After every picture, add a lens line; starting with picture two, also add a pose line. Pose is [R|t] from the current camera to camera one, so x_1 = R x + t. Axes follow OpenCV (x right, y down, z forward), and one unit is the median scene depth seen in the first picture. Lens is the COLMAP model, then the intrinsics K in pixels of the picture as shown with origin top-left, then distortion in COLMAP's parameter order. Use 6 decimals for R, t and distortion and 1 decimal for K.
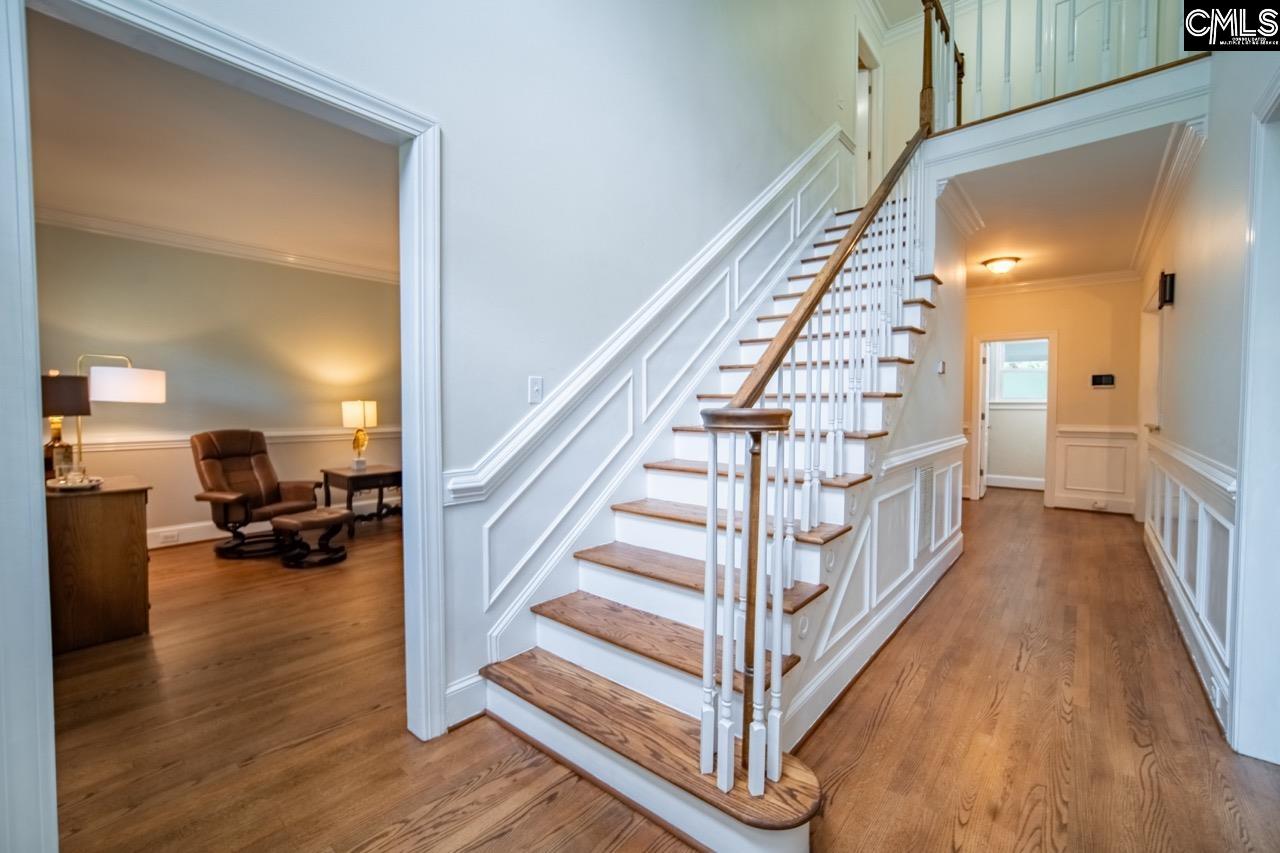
lens RADIAL K [[522.8, 0, 645.4], [0, 522.8, 413.1], [0, 0, 1]] dist [0.000394, 0.000015]
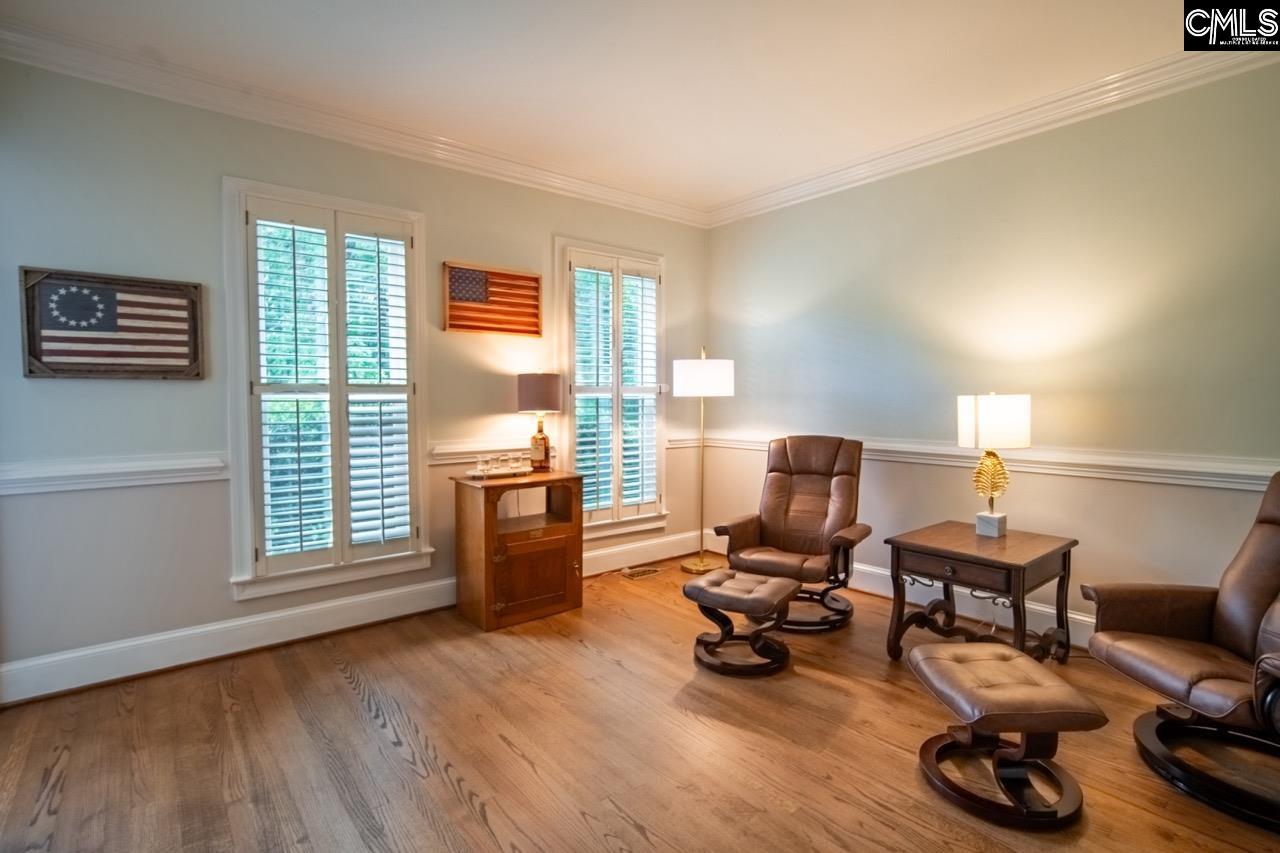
lens RADIAL K [[627.0, 0, 641.5], [0, 627.0, 417.4], [0, 0, 1]] dist [0.018771, 0.000516]
pose [[-0.181051, 0.033333, -0.982909, 0.074115], [-0.004361, 0.999388, 0.034695, -0.020164], [0.983464, 0.010568, -0.180795, 0.900071]]
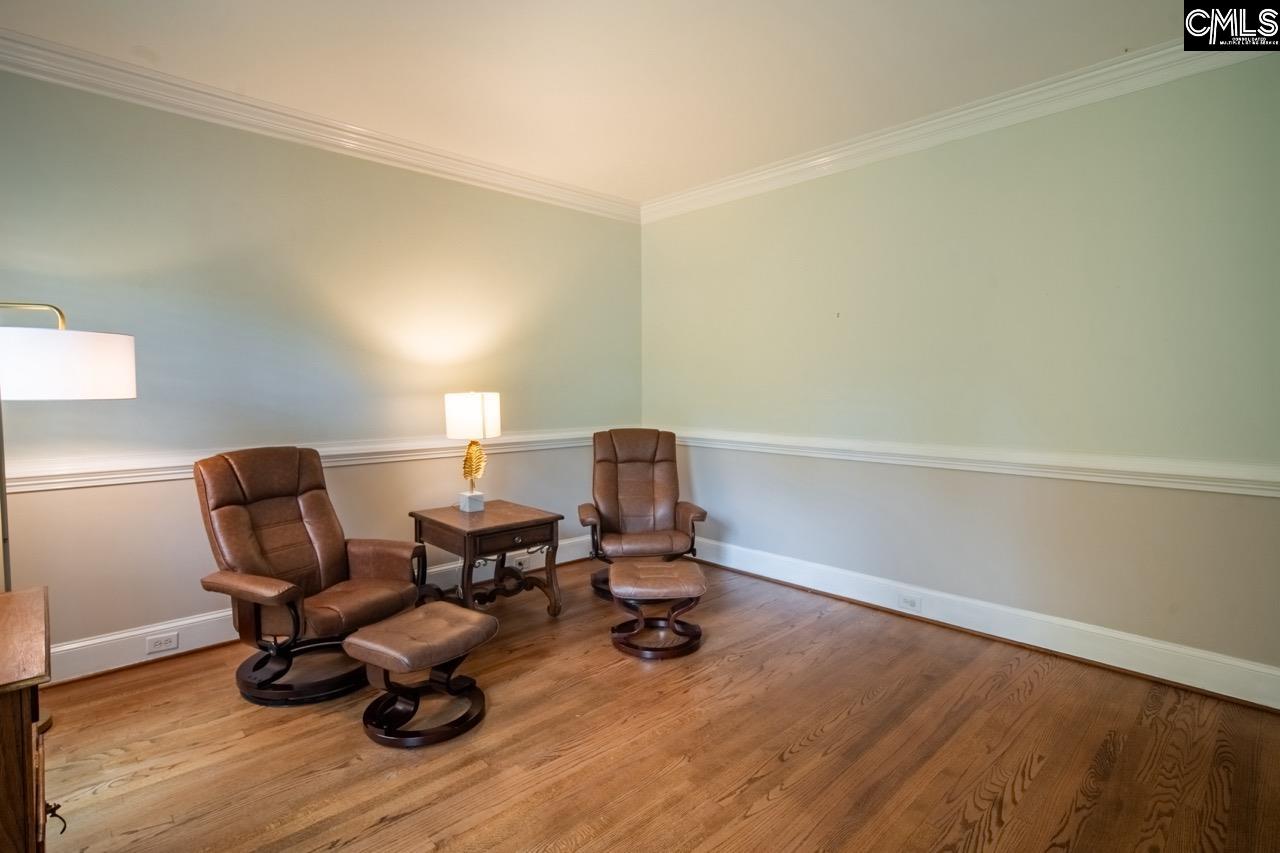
lens RADIAL K [[627.0, 0, 641.5], [0, 627.0, 417.4], [0, 0, 1]] dist [0.018771, 0.000516]
pose [[0.992660, 0.007204, -0.120727, -0.322527], [-0.002323, 0.999176, 0.040519, -0.026132], [0.120919, -0.039941, 0.991859, 0.396870]]
